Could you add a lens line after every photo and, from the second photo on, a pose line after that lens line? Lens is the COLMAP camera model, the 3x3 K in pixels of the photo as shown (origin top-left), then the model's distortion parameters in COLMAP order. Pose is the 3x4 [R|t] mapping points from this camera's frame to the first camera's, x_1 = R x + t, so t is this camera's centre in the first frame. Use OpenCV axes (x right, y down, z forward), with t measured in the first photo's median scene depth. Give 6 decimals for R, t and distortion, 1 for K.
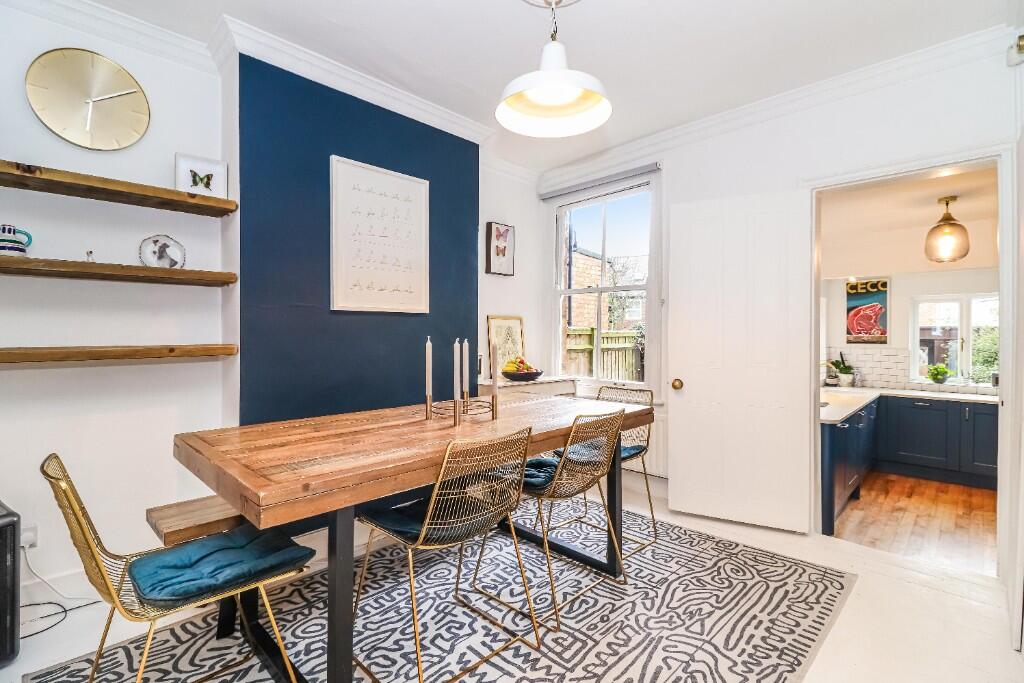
lens RADIAL K [[475.4, 0, 512.0], [0, 475.4, 341.5], [0, 0, 1]] dist [0.000824, -0.000123]
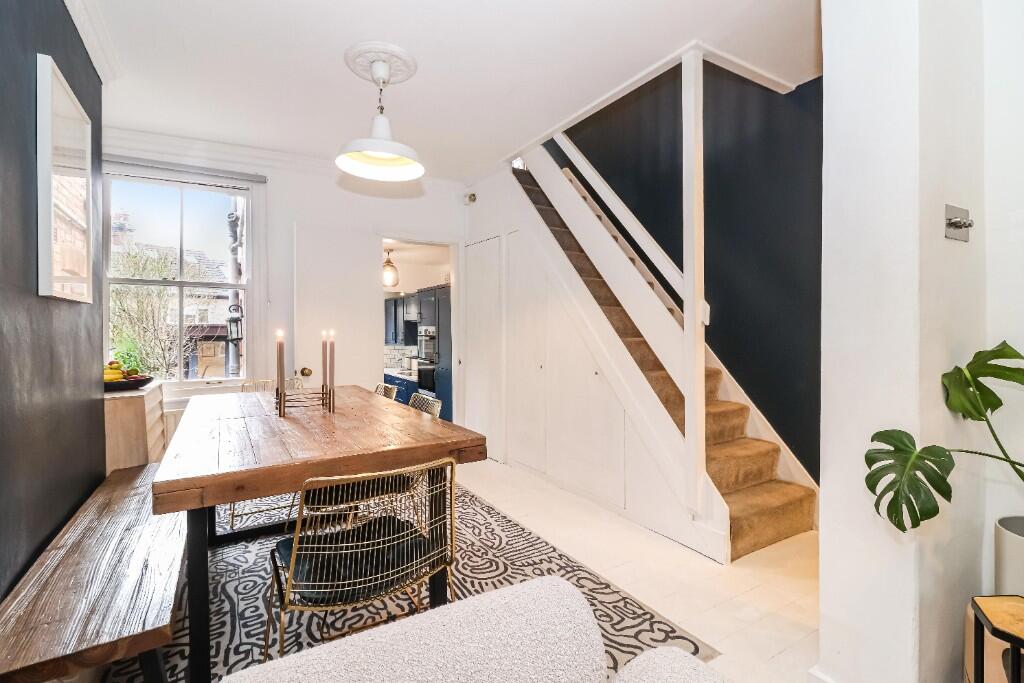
lens RADIAL K [[475.4, 0, 512.0], [0, 475.4, 341.5], [0, 0, 1]] dist [0.000824, -0.000123]
pose [[0.242320, -0.024467, 0.969888, -1.102775], [0.014040, 0.999666, 0.021710, -0.011811], [-0.970095, 0.008357, 0.242582, 0.305208]]
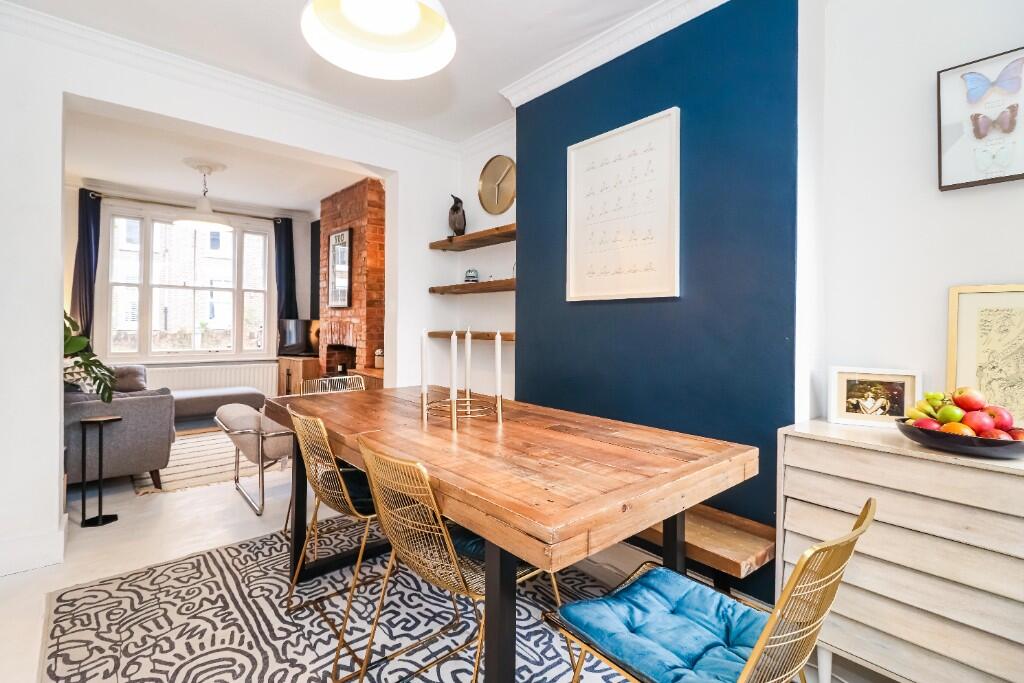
lens RADIAL K [[473.0, 0, 501.0], [0, 473.0, 321.3], [0, 0, 1]] dist [0.002016, 0.000148]
pose [[-0.081865, -0.000176, -0.996643, 0.814817], [-0.020274, 0.999793, 0.001489, -0.028539], [0.996437, 0.020328, -0.081851, 1.227423]]
